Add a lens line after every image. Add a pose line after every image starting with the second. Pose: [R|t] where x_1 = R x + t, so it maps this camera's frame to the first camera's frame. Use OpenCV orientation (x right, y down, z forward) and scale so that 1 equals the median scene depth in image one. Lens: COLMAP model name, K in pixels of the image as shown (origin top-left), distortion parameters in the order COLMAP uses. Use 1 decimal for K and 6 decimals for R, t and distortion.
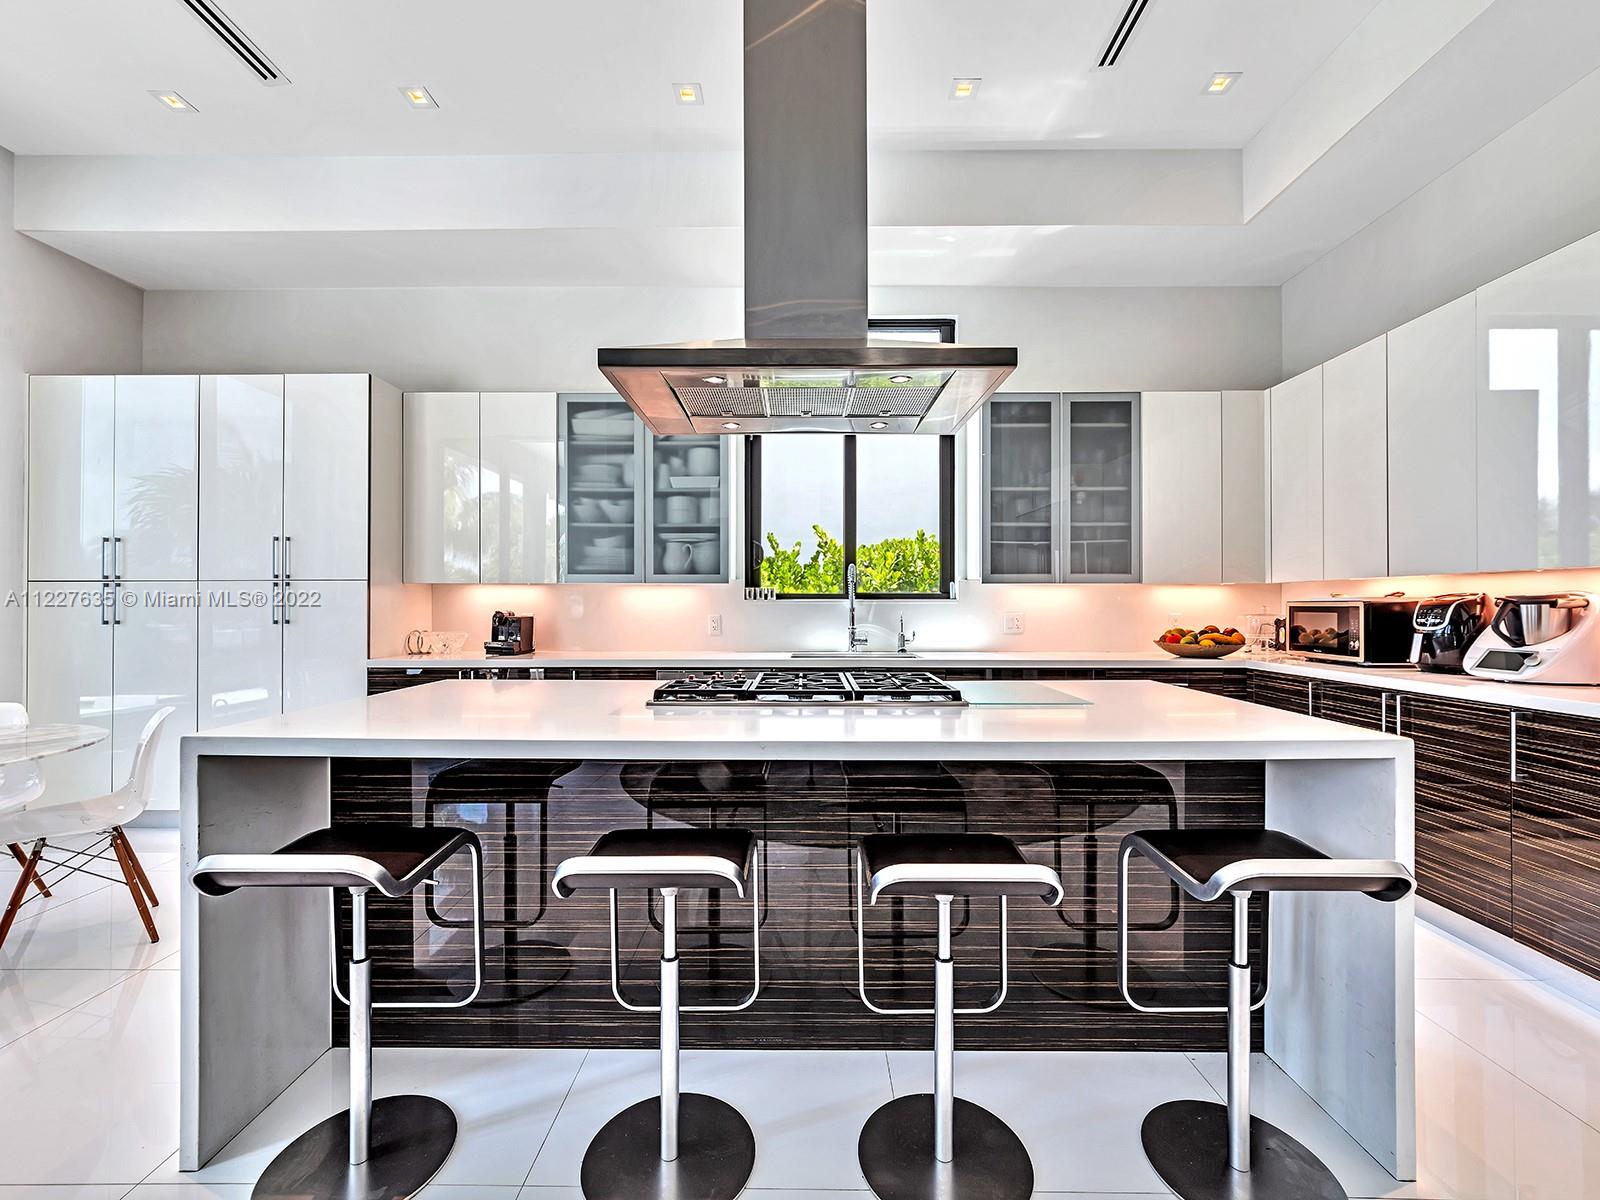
lens RADIAL K [[647.4, 0, 786.3], [0, 647.4, 602.3], [0, 0, 1]] dist [-0.011110, -0.000357]
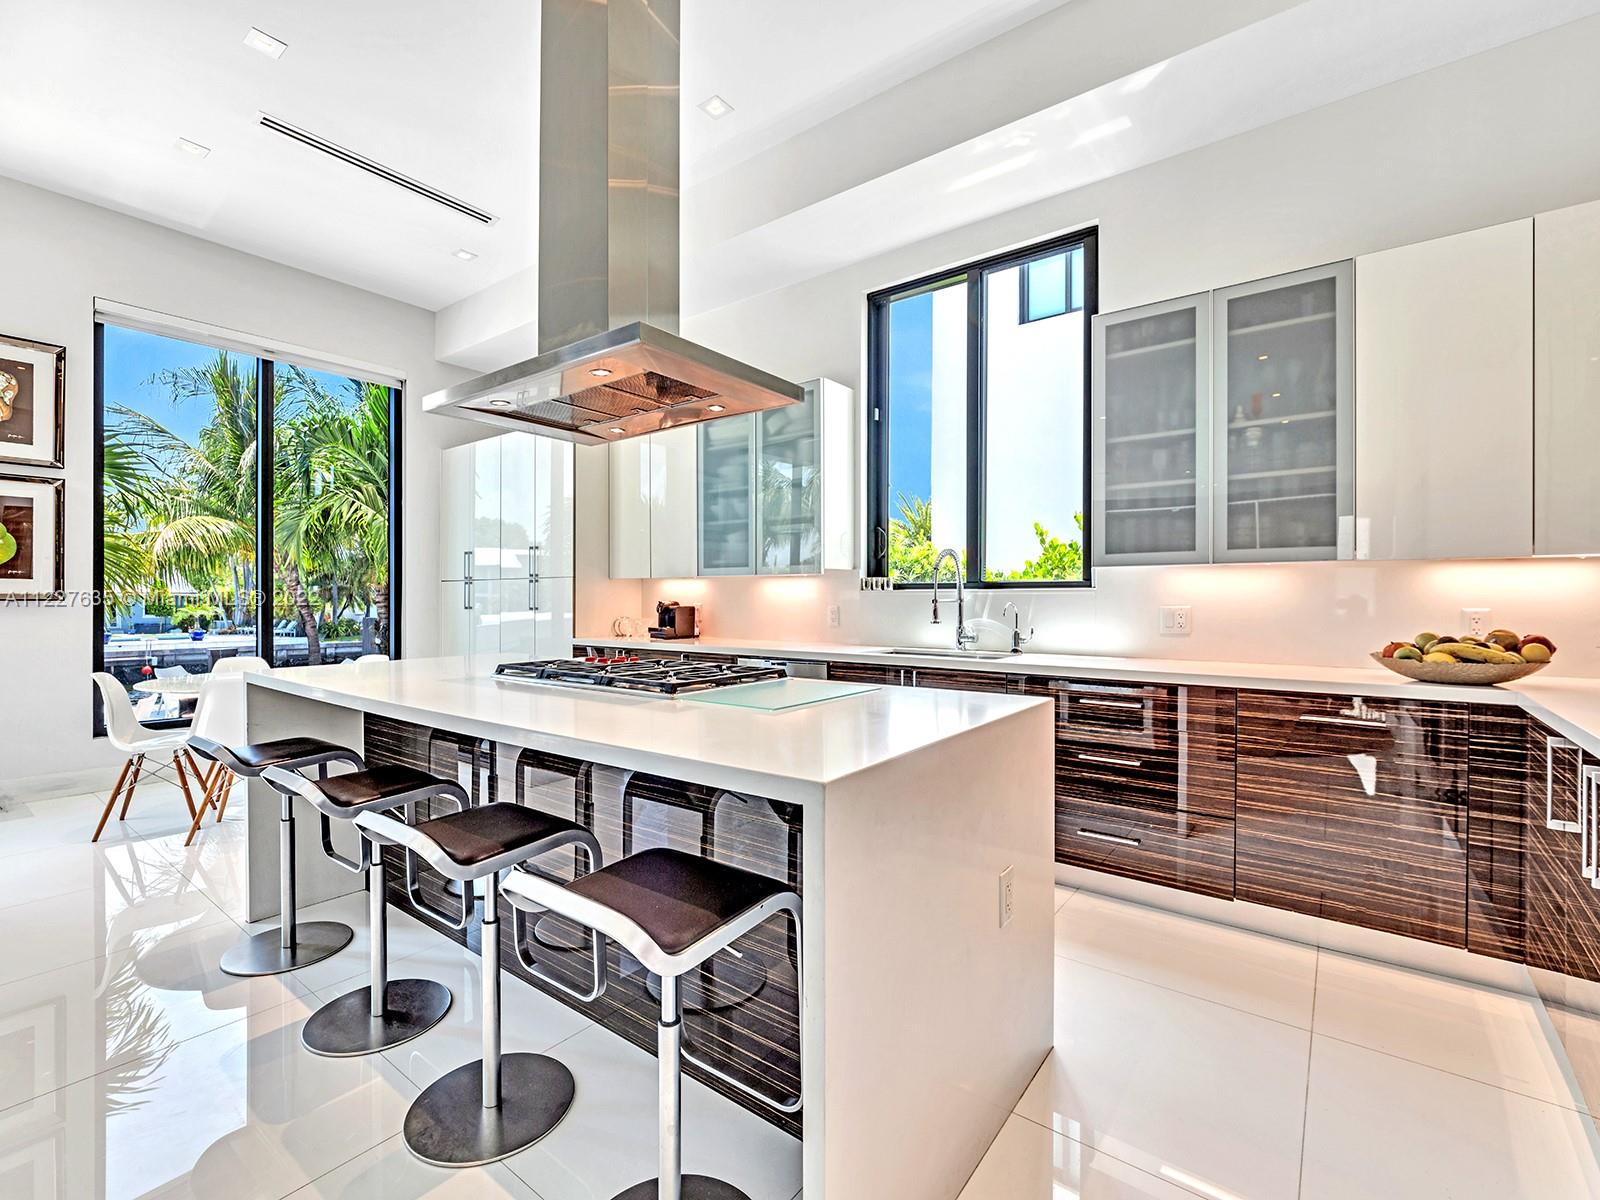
lens RADIAL K [[692.8, 0, 834.0], [0, 692.8, 601.8], [0, 0, 1]] dist [-0.013223, 0.000271]
pose [[0.815953, 0.003378, -0.578108, 0.534292], [0.002103, 0.999959, 0.008811, 0.003924], [0.578114, -0.008405, 0.815913, 0.158844]]
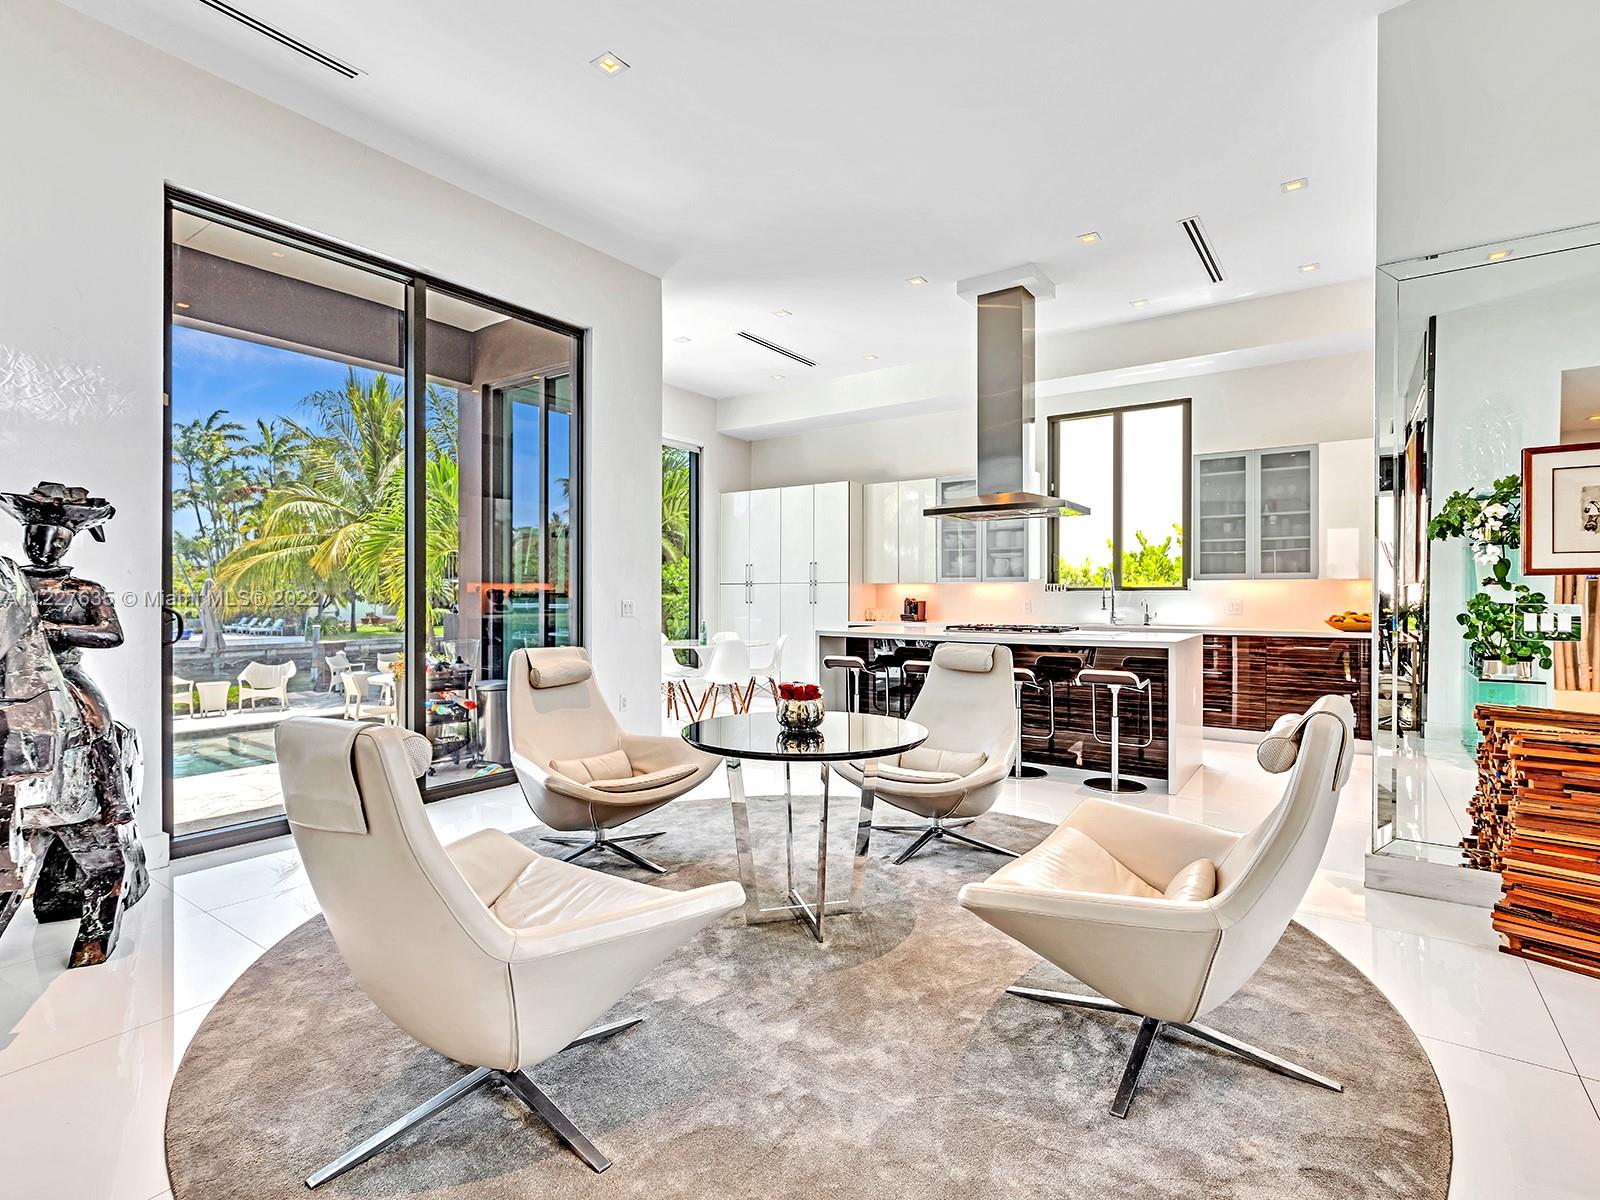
lens RADIAL K [[801.1, 0, 800.0], [0, 801.1, 600.0], [0, 0, 1]] dist [-0.019900, -0.000041]
pose [[0.826761, 0.003466, -0.562543, 0.602444], [0.002896, 0.999942, 0.010417, -0.005445], [0.562546, -0.010242, 0.826702, -1.091753]]
